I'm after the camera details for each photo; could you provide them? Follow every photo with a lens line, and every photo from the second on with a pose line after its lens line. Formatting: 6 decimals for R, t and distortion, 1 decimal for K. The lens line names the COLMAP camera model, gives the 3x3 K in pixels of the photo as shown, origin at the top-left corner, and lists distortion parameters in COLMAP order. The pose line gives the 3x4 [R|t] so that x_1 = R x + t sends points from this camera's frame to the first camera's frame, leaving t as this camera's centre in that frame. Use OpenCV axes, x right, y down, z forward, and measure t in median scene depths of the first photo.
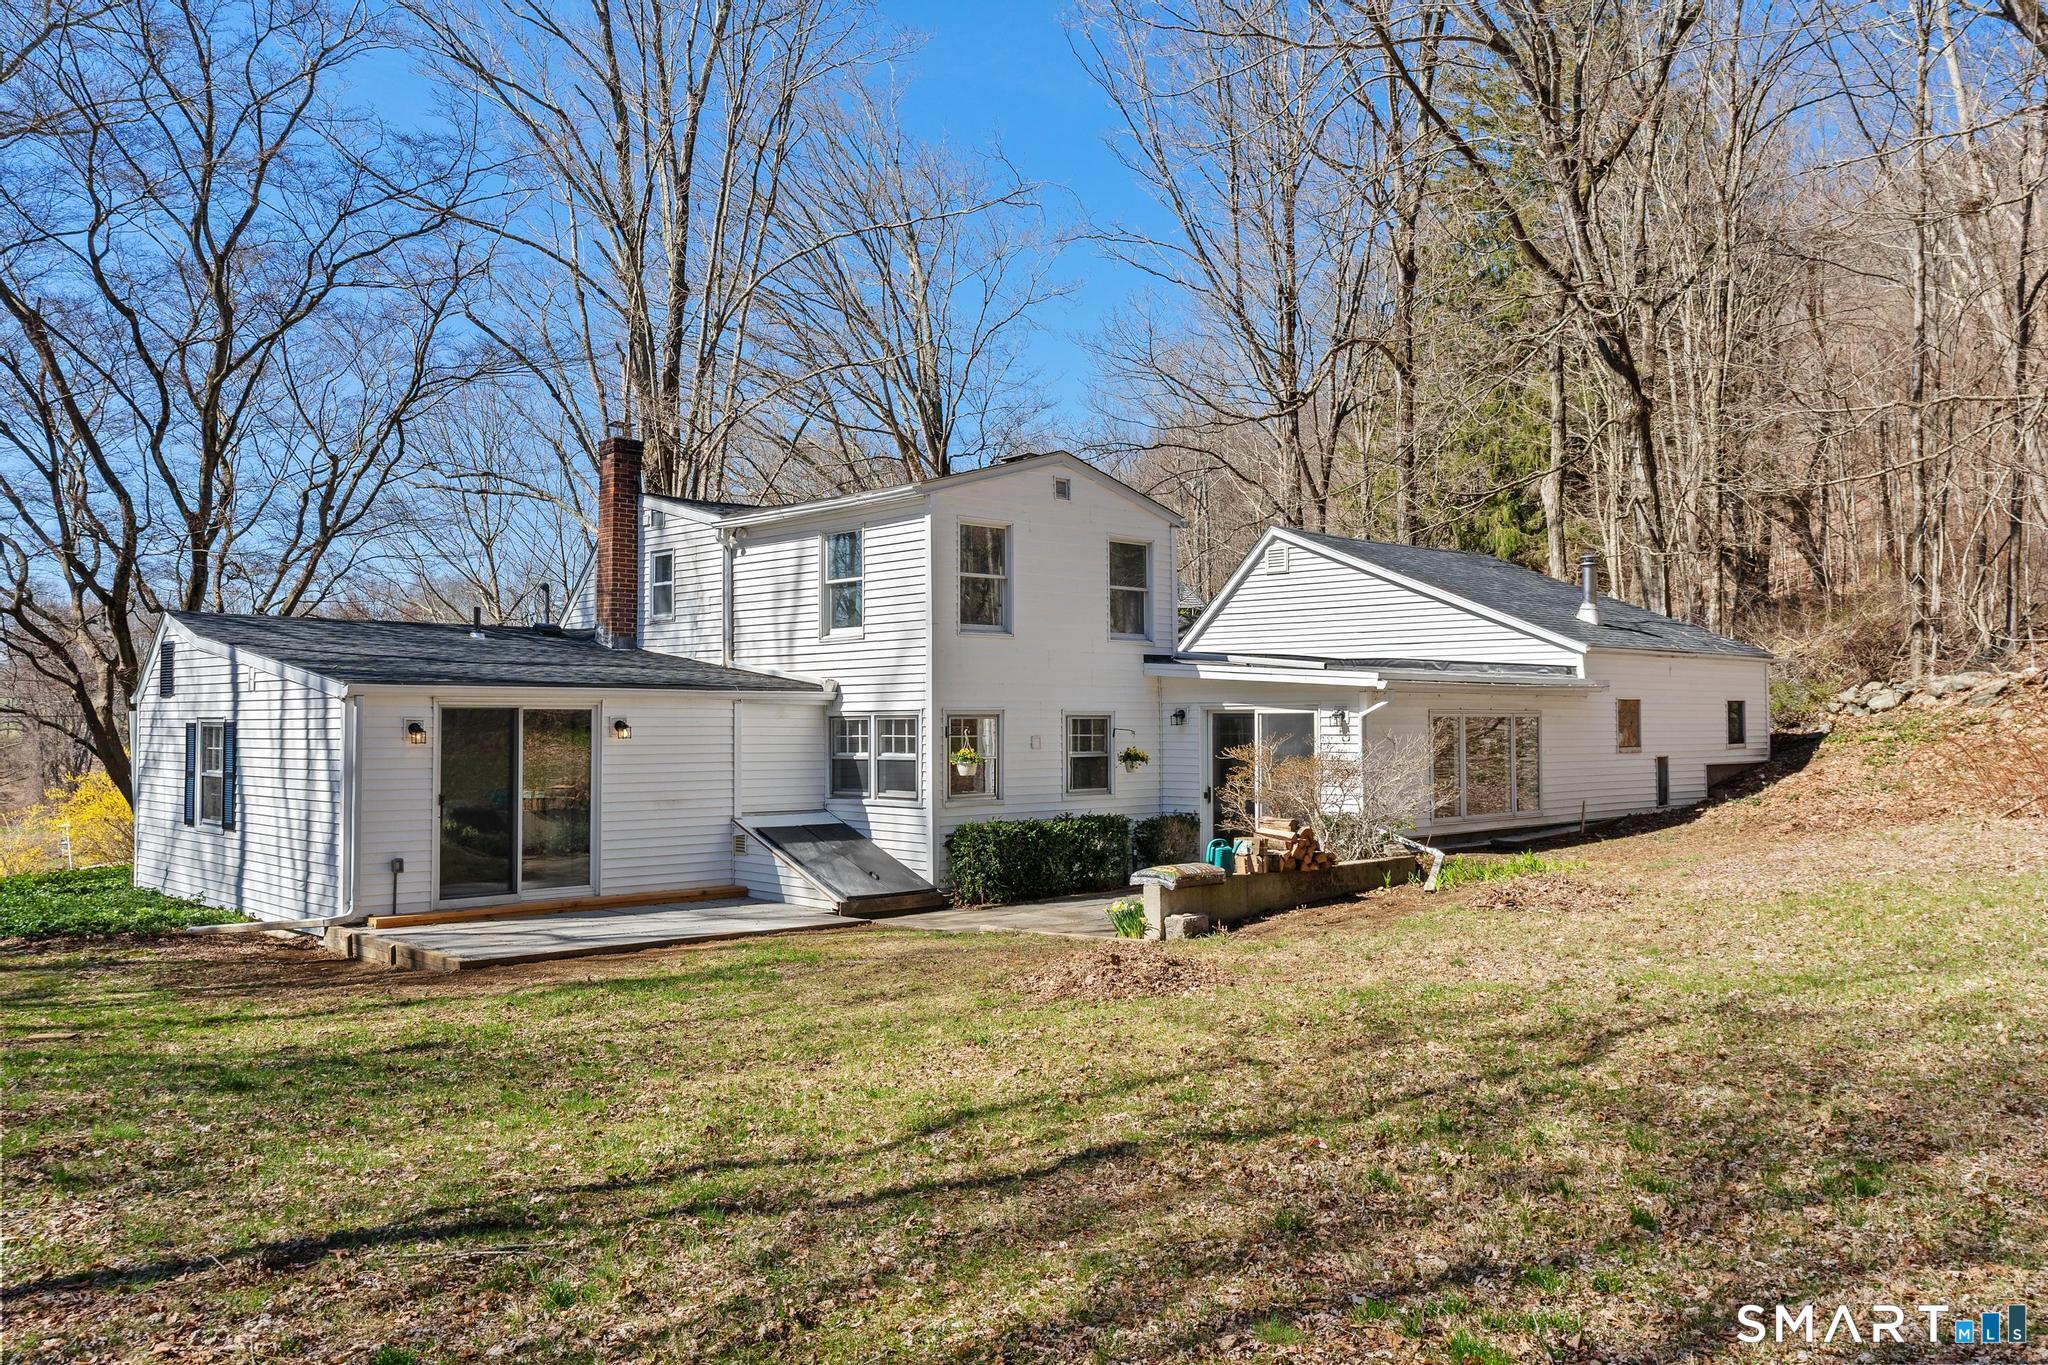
lens RADIAL K [[1591.2, 0, 1010.8], [0, 1591.2, 669.8], [0, 0, 1]] dist [0.011678, -0.008776]
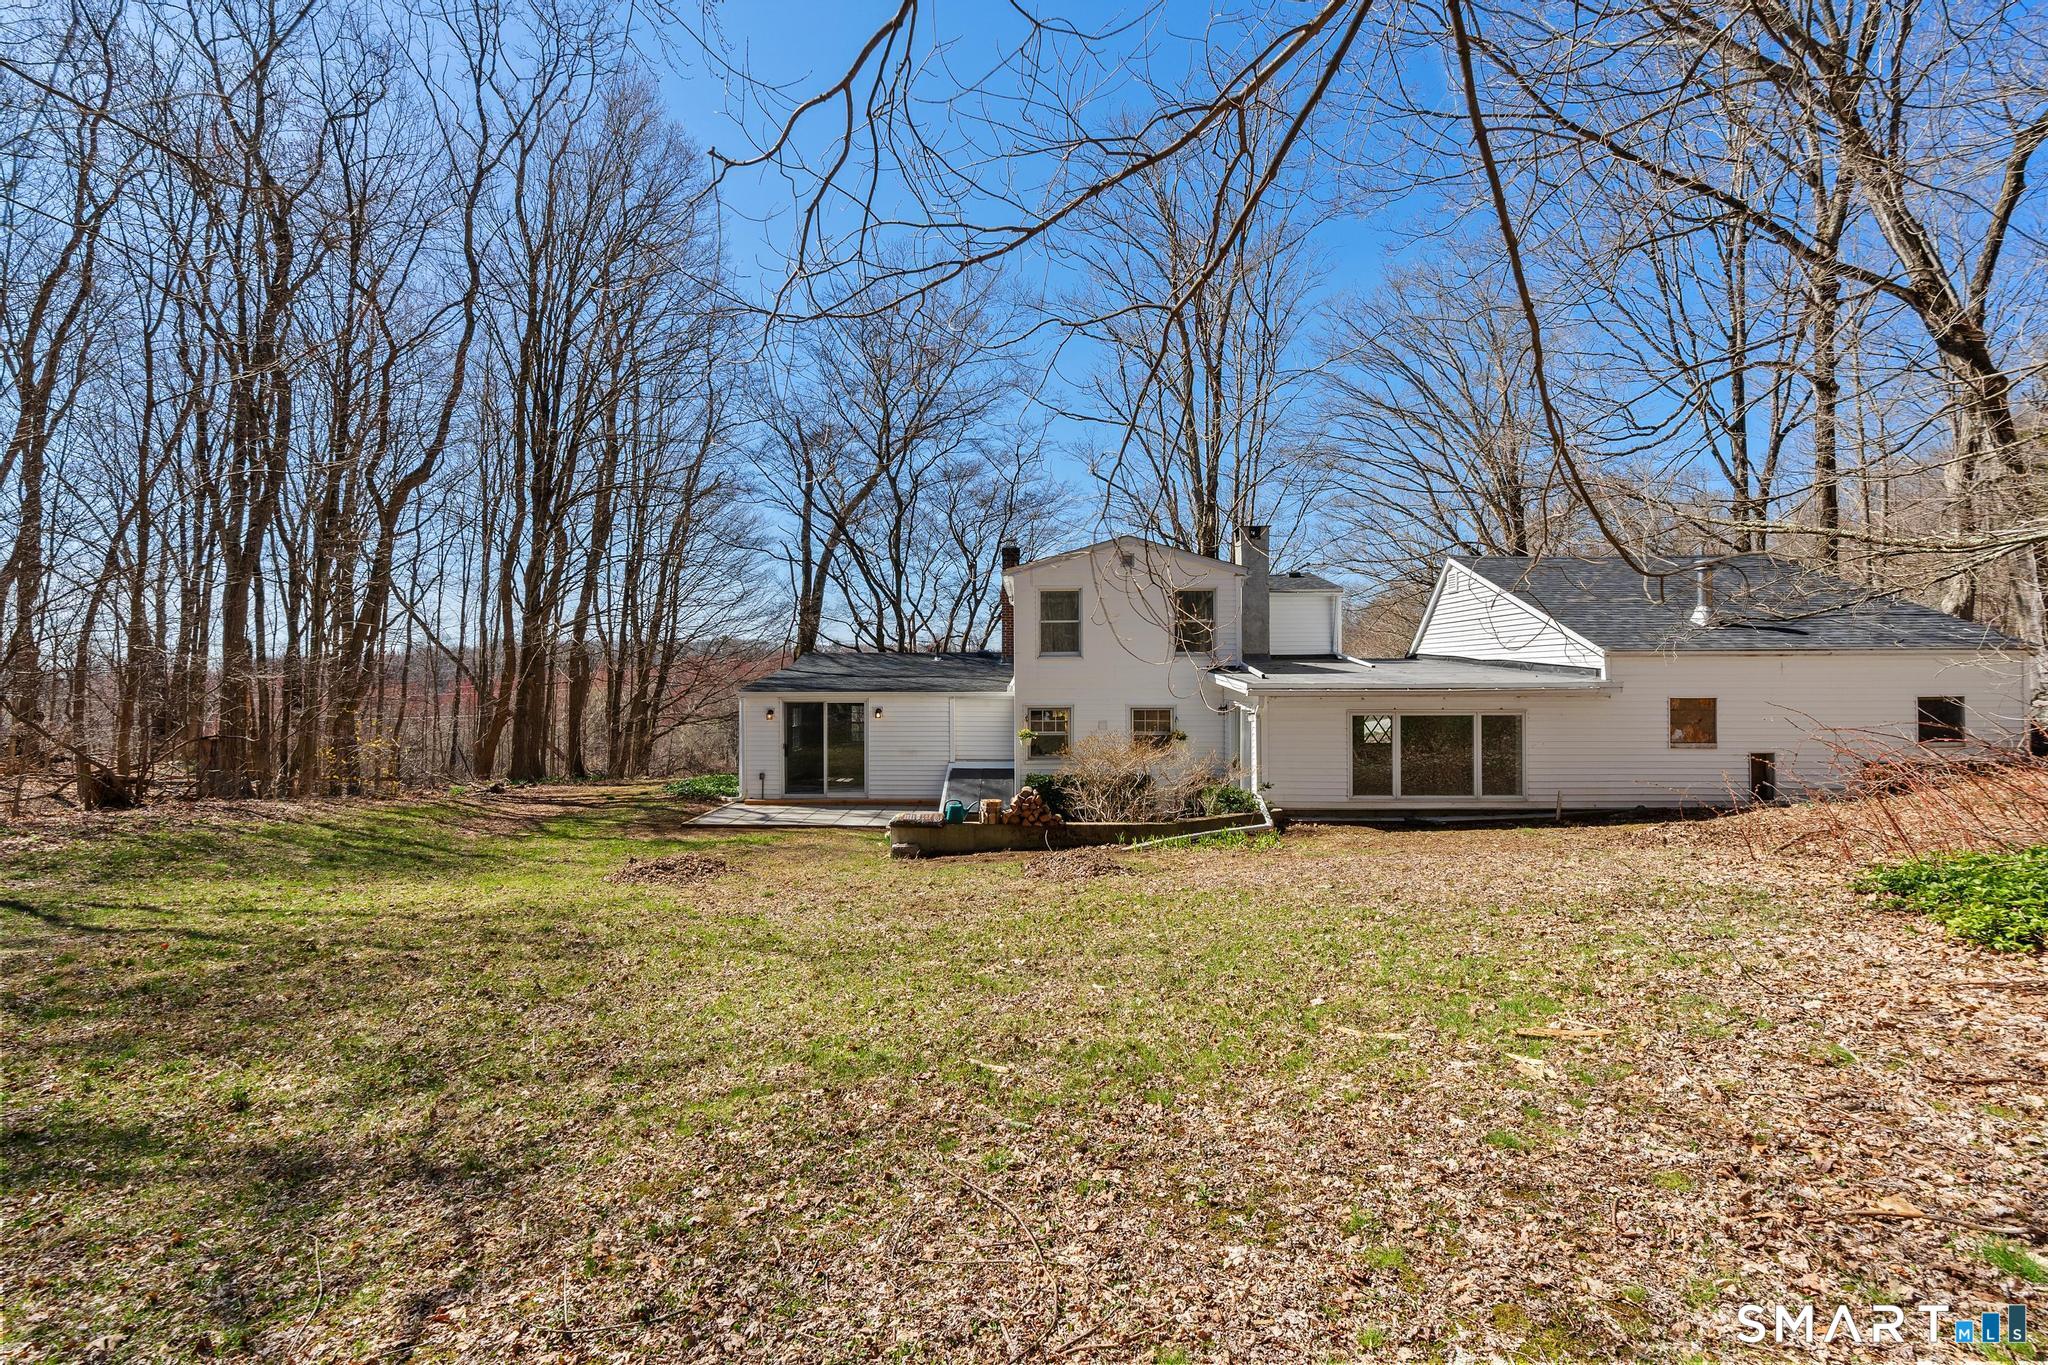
lens RADIAL K [[931.4, 0, 1014.7], [0, 931.4, 681.3], [0, 0, 1]] dist [-0.006887, 0.001236]
pose [[0.708969, 0.000628, -0.705239, 0.592462], [0.024475, 0.999375, 0.025494, -0.022859], [0.704815, -0.035335, 0.708511, 0.285833]]
